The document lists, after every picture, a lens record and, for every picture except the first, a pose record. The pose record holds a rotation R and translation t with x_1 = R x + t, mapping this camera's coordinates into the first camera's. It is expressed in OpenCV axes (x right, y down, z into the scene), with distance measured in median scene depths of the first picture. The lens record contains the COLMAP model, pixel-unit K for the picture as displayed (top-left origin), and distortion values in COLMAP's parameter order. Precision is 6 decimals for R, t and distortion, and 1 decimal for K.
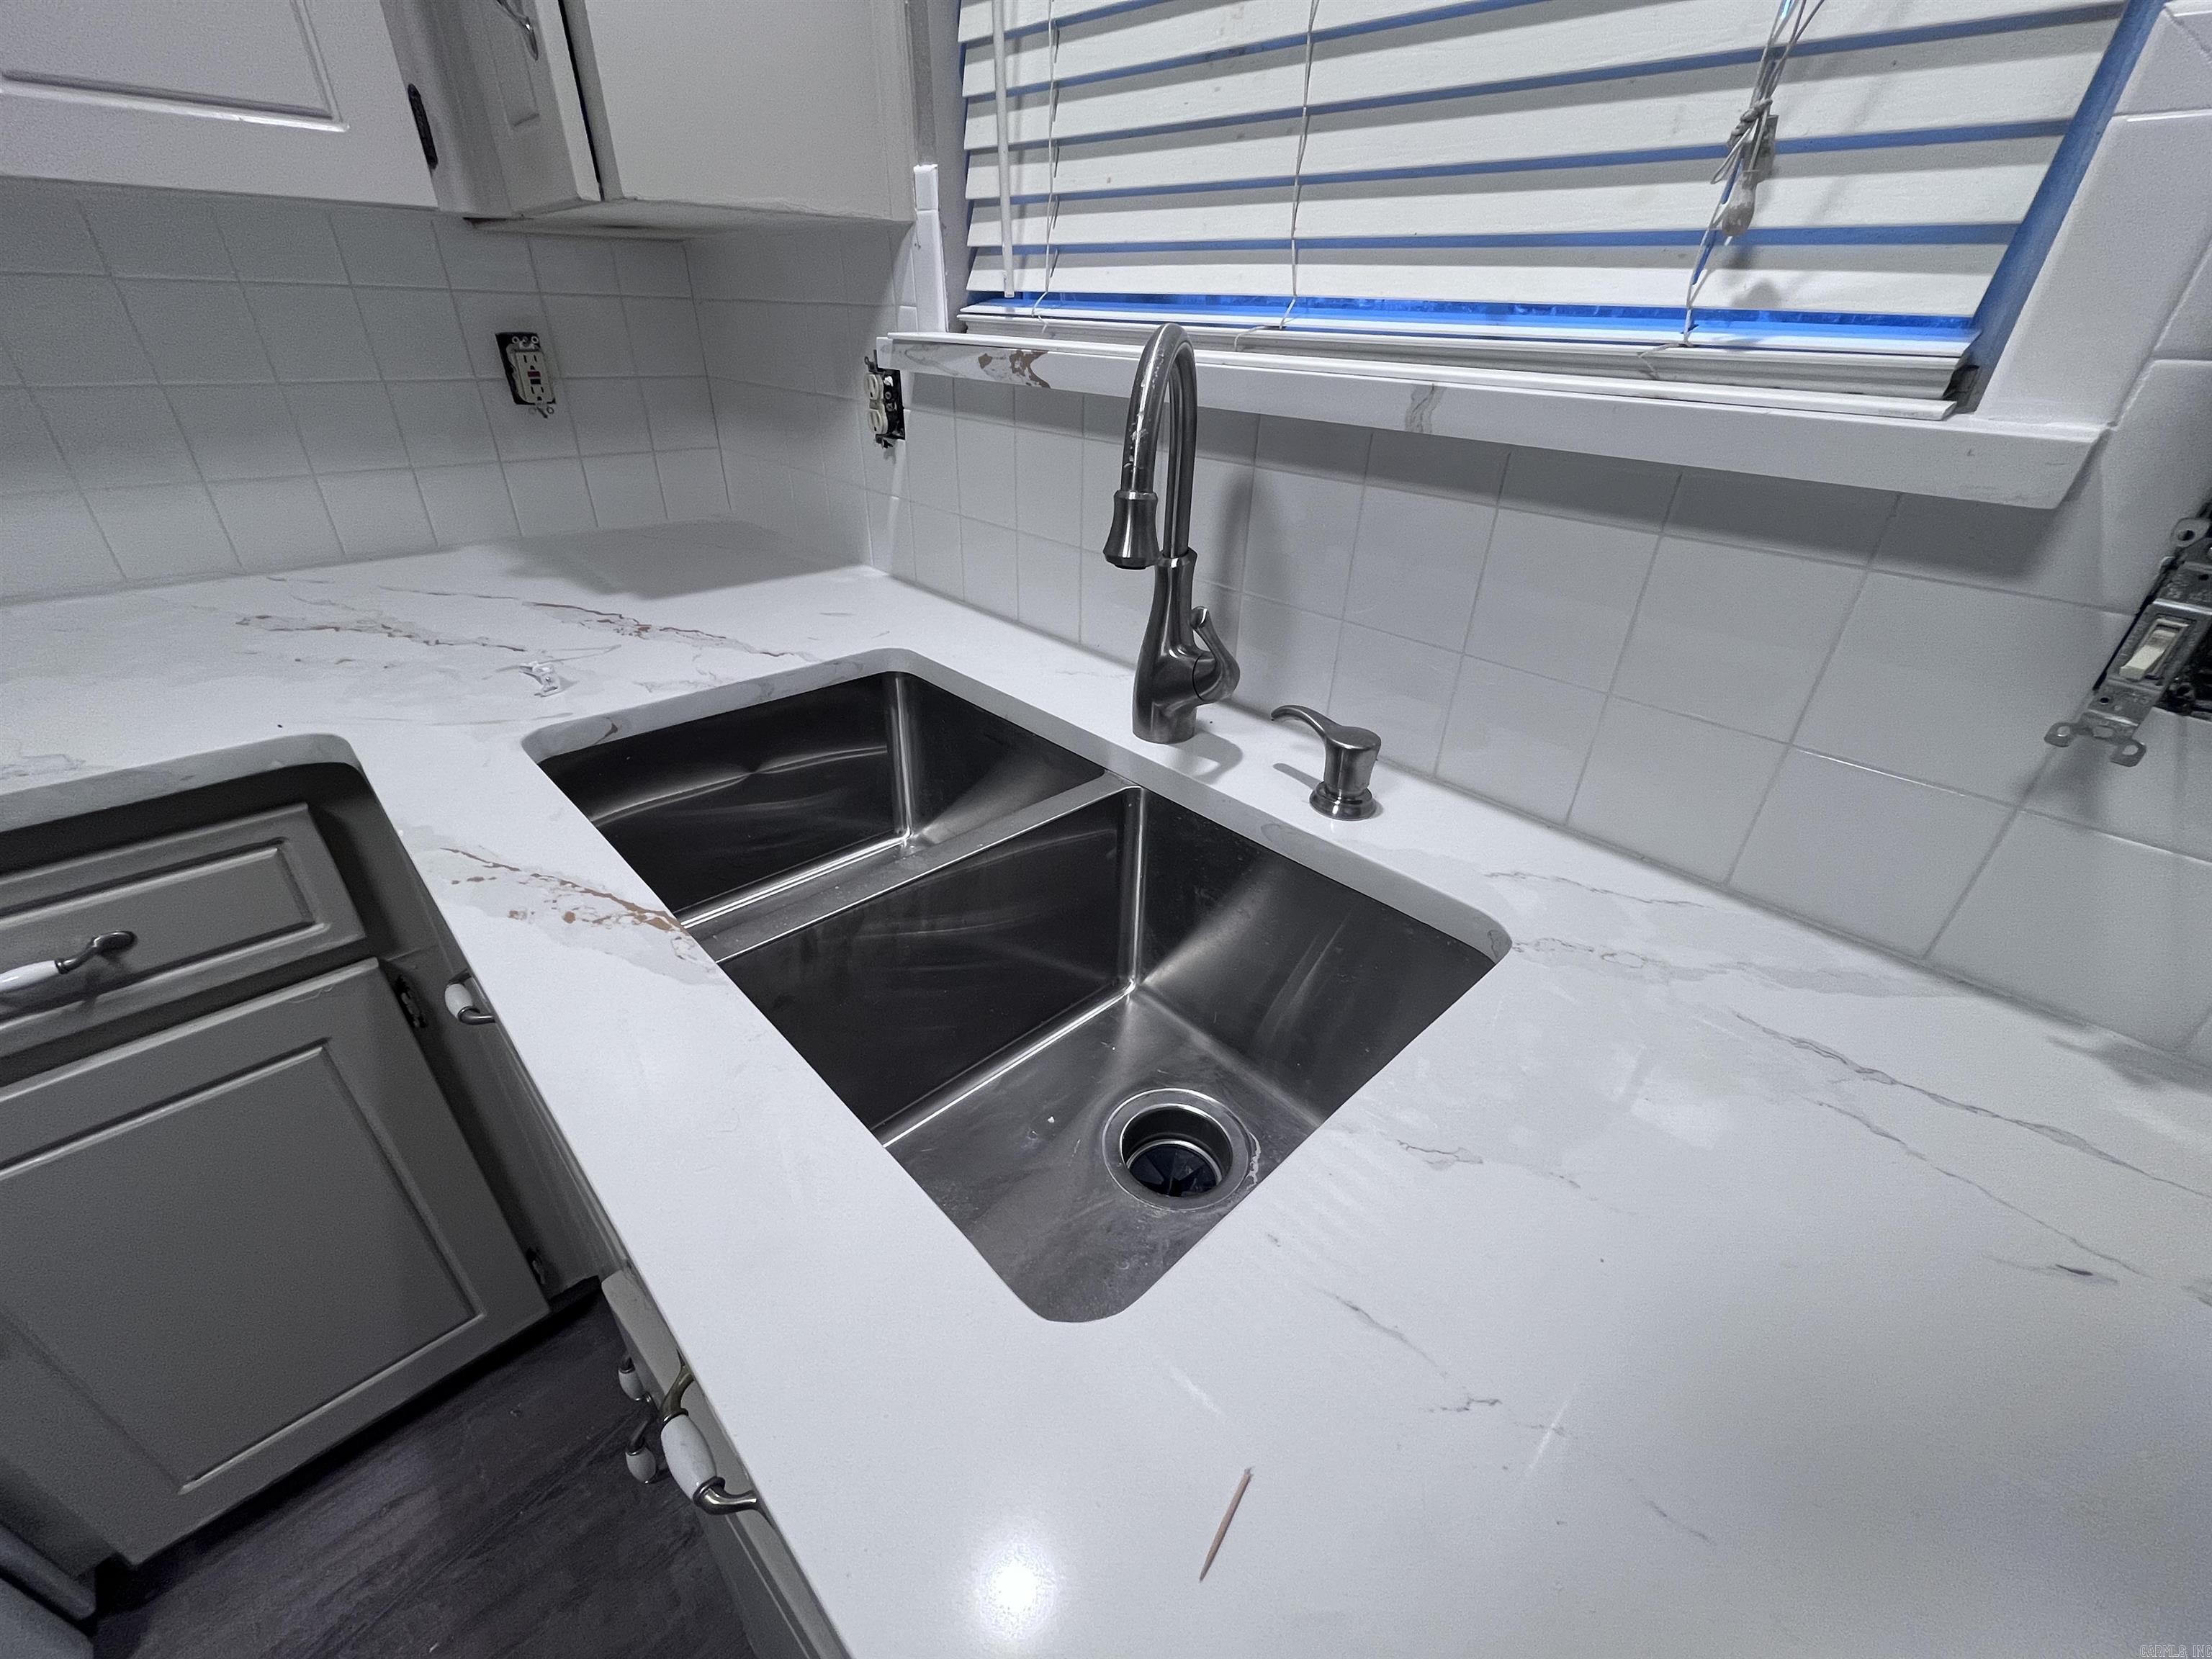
lens RADIAL K [[898.0, 0, 1115.8], [0, 898.0, 828.1], [0, 0, 1]] dist [-0.000592, -0.000028]
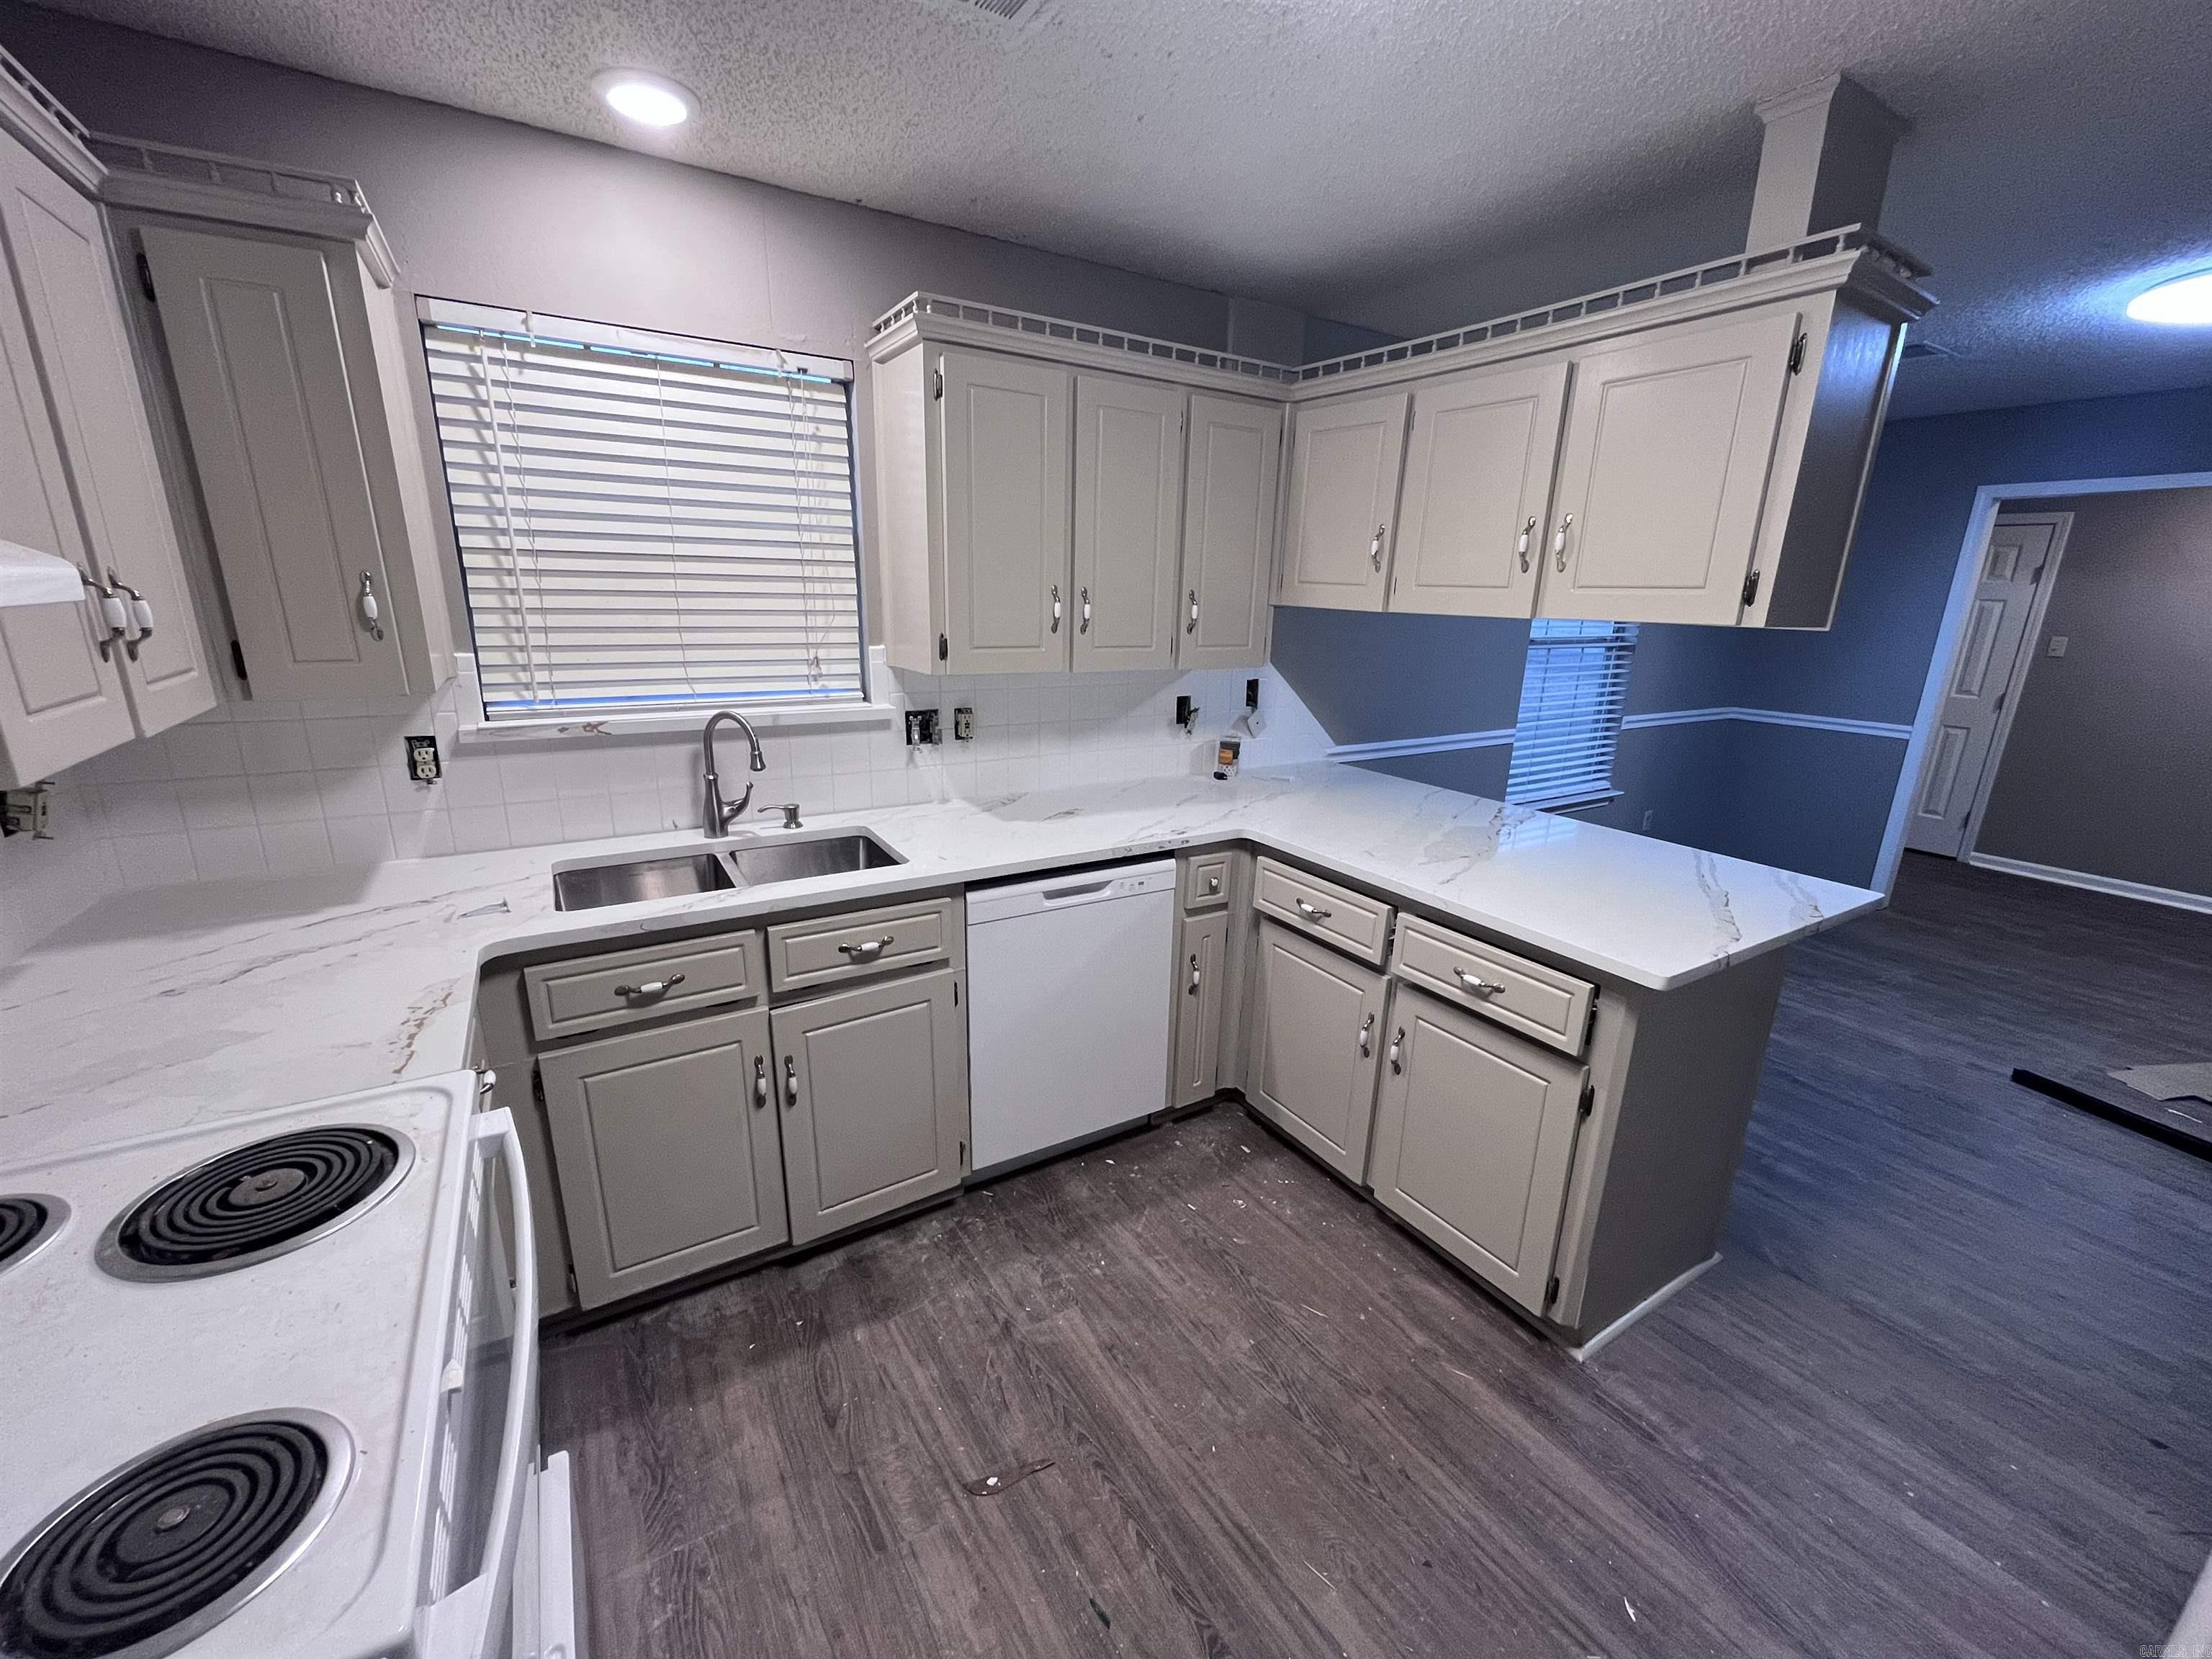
lens RADIAL K [[890.9, 0, 1109.5], [0, 890.9, 833.1], [0, 0, 1]] dist [-0.002460, -0.000023]
pose [[0.213562, -0.287540, 0.933655, -2.283851], [0.473214, 0.866547, 0.158631, 0.023900], [-0.854669, 0.407941, 0.321130, -0.941177]]
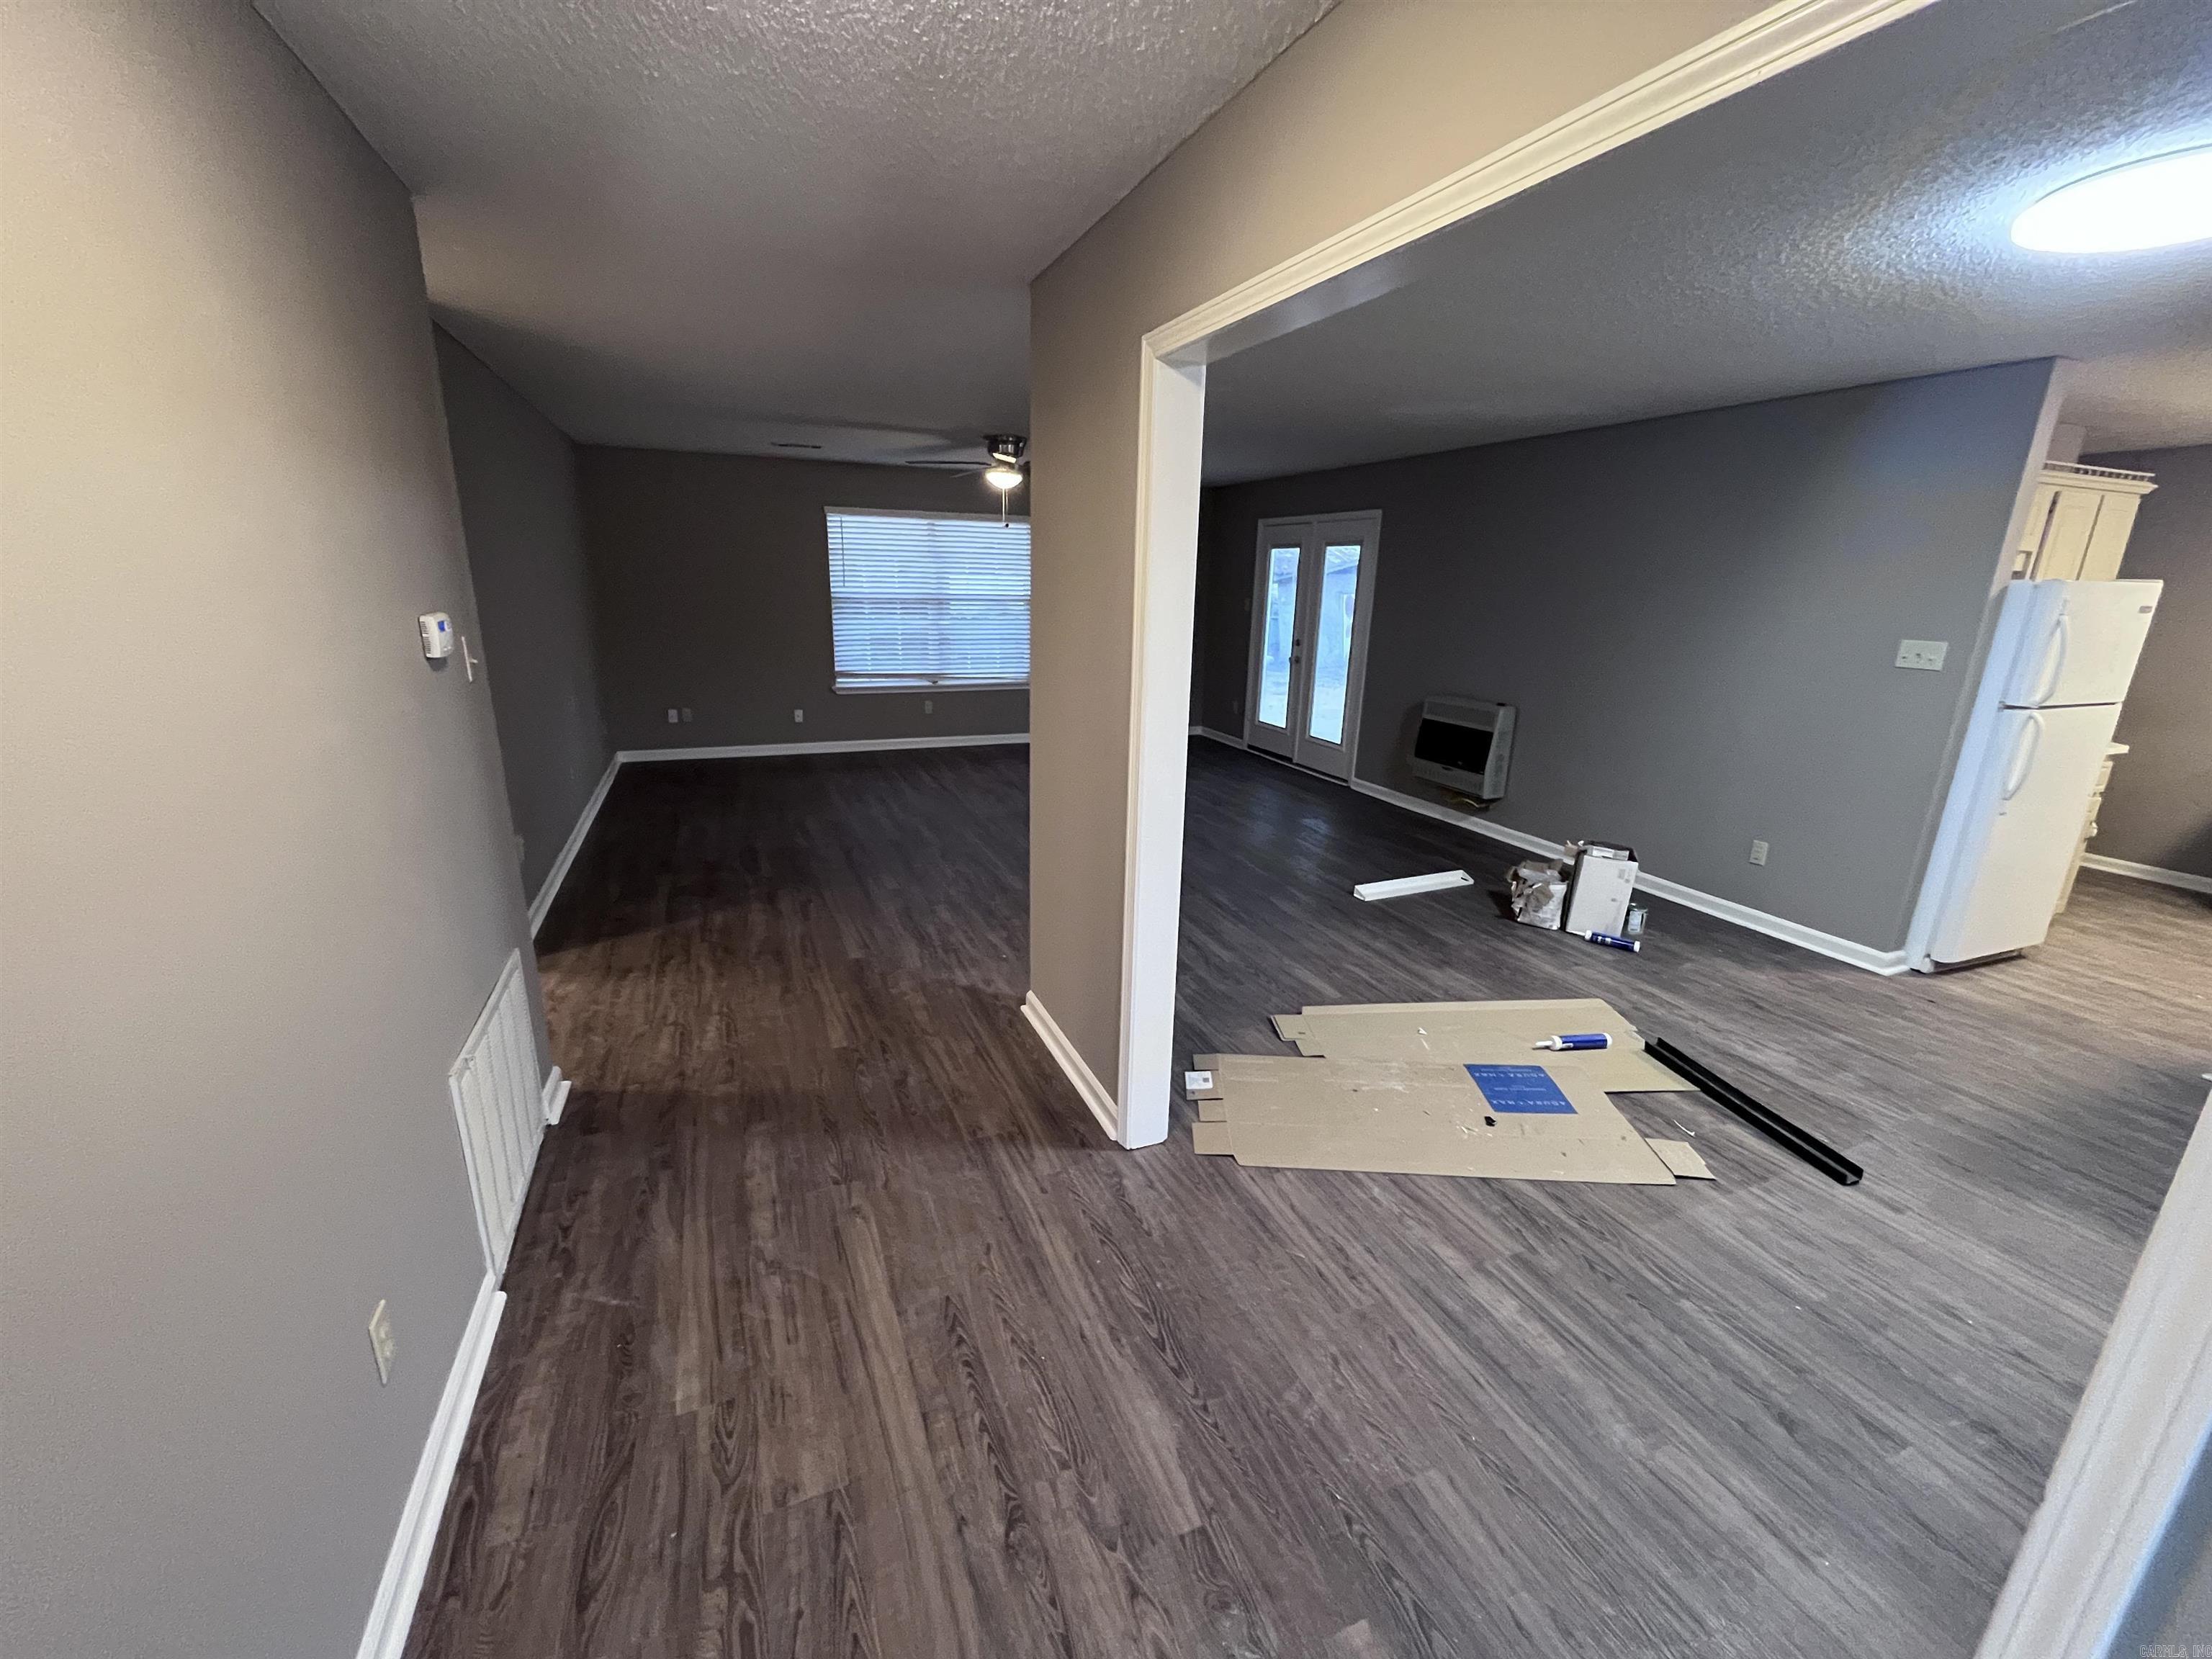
lens RADIAL K [[892.9, 0, 1104.8], [0, 892.9, 829.4], [0, 0, 1]] dist [-0.003127, -0.000029]
pose [[-0.374658, 0.221362, -0.900350, 5.275064], [-0.493780, 0.774270, 0.395838, 2.467601], [0.784737, 0.592878, -0.180783, -4.804911]]
